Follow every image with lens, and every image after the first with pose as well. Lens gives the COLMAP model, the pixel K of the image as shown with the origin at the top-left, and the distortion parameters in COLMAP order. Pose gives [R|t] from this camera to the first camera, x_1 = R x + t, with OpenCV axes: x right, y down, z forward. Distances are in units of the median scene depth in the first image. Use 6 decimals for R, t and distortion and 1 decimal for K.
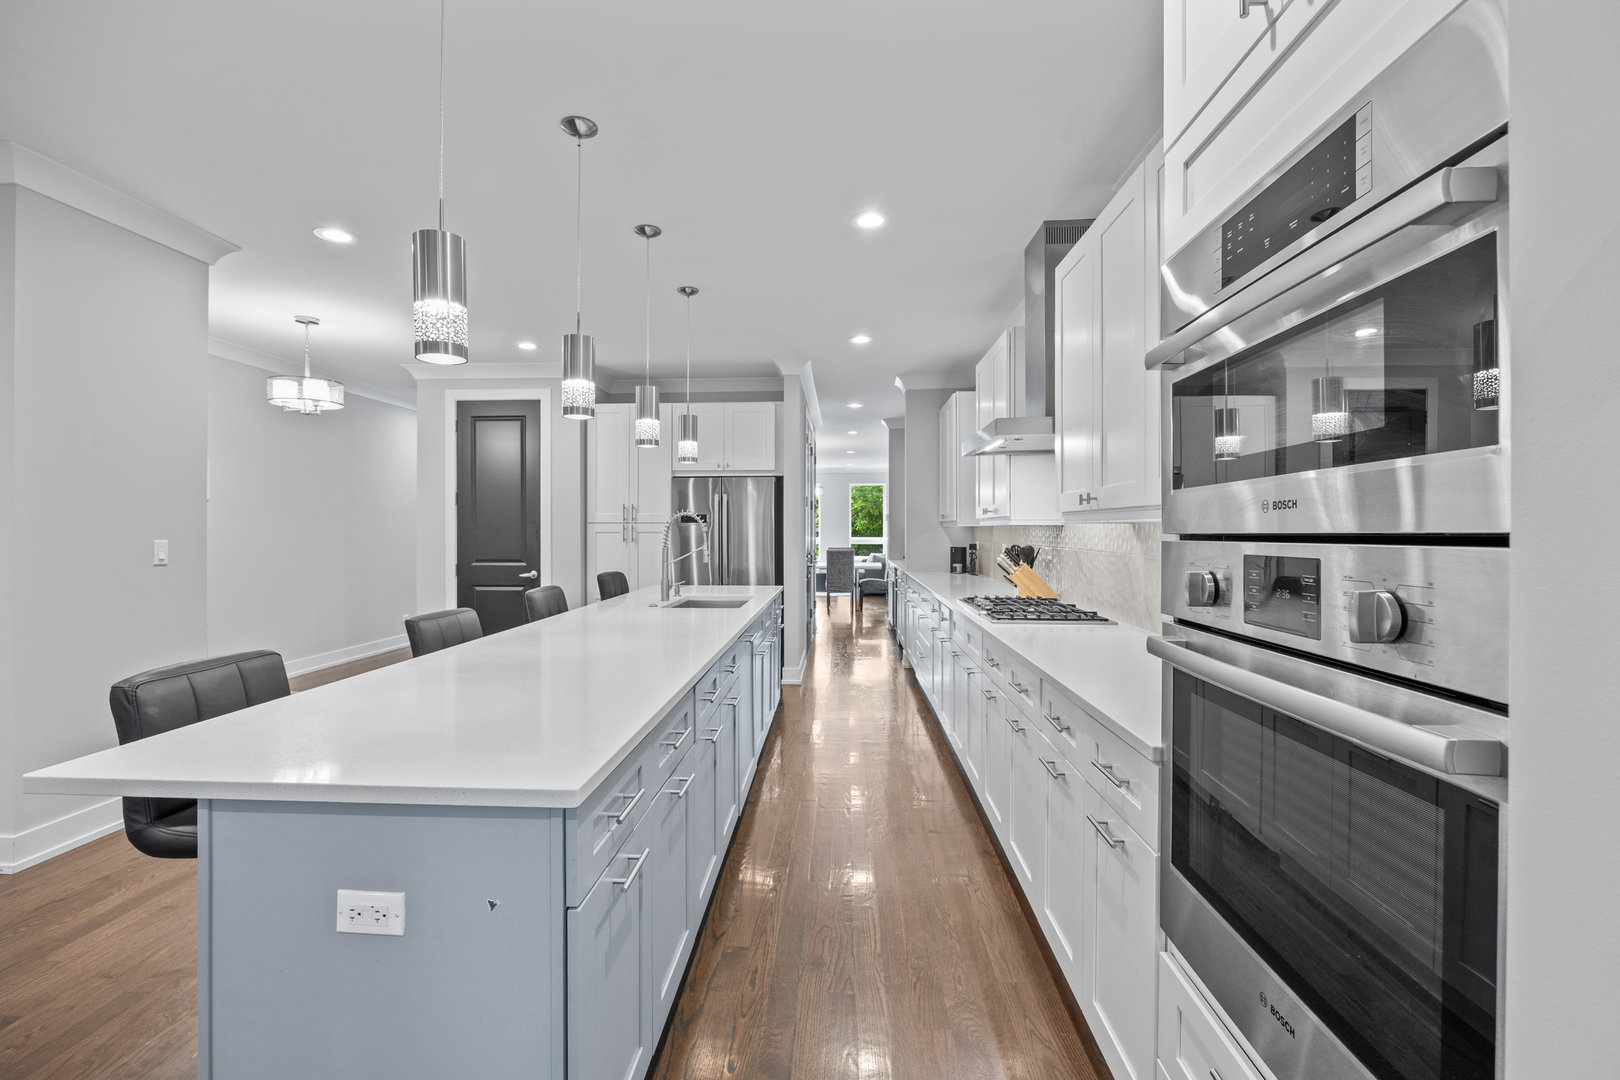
lens RADIAL K [[745.7, 0, 806.6], [0, 745.7, 535.5], [0, 0, 1]] dist [0.001165, 0.000024]
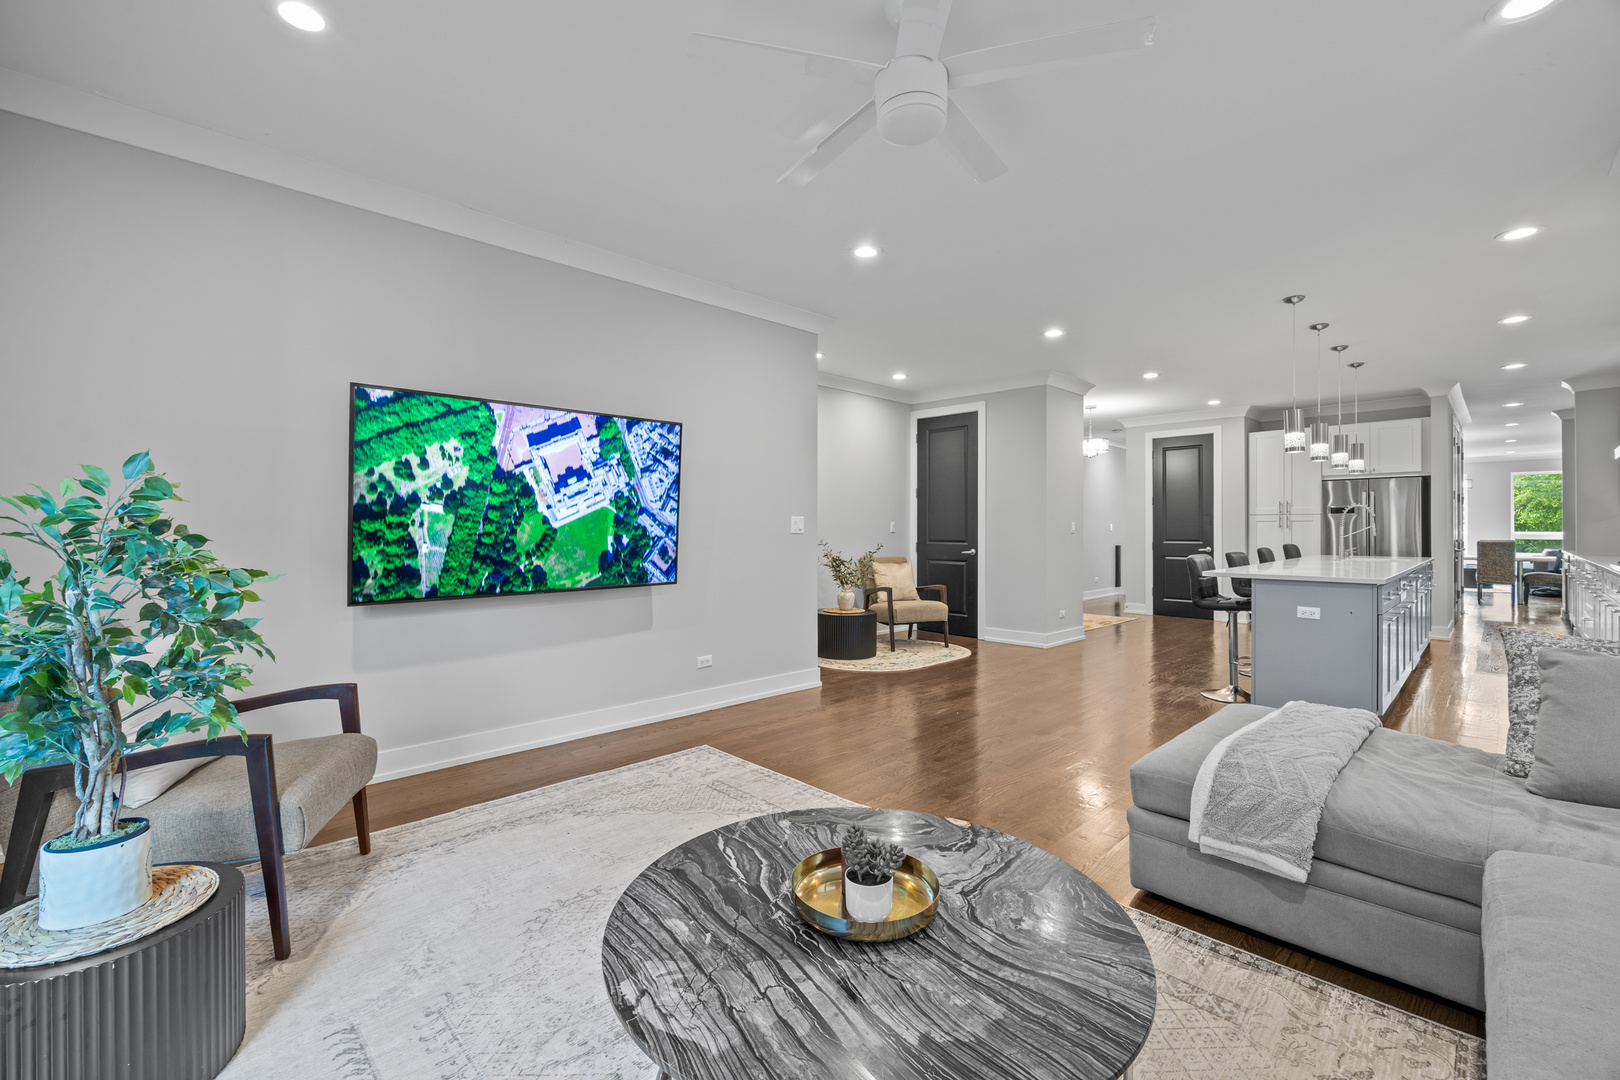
lens RADIAL K [[678.9, 0, 805.8], [0, 678.9, 528.8], [0, 0, 1]] dist [-0.013981, -0.000870]
pose [[0.724560, -0.000215, -0.689211, -0.013753], [-0.004520, 0.999977, -0.005064, 0.018124], [0.689197, 0.006785, 0.724543, -0.479327]]
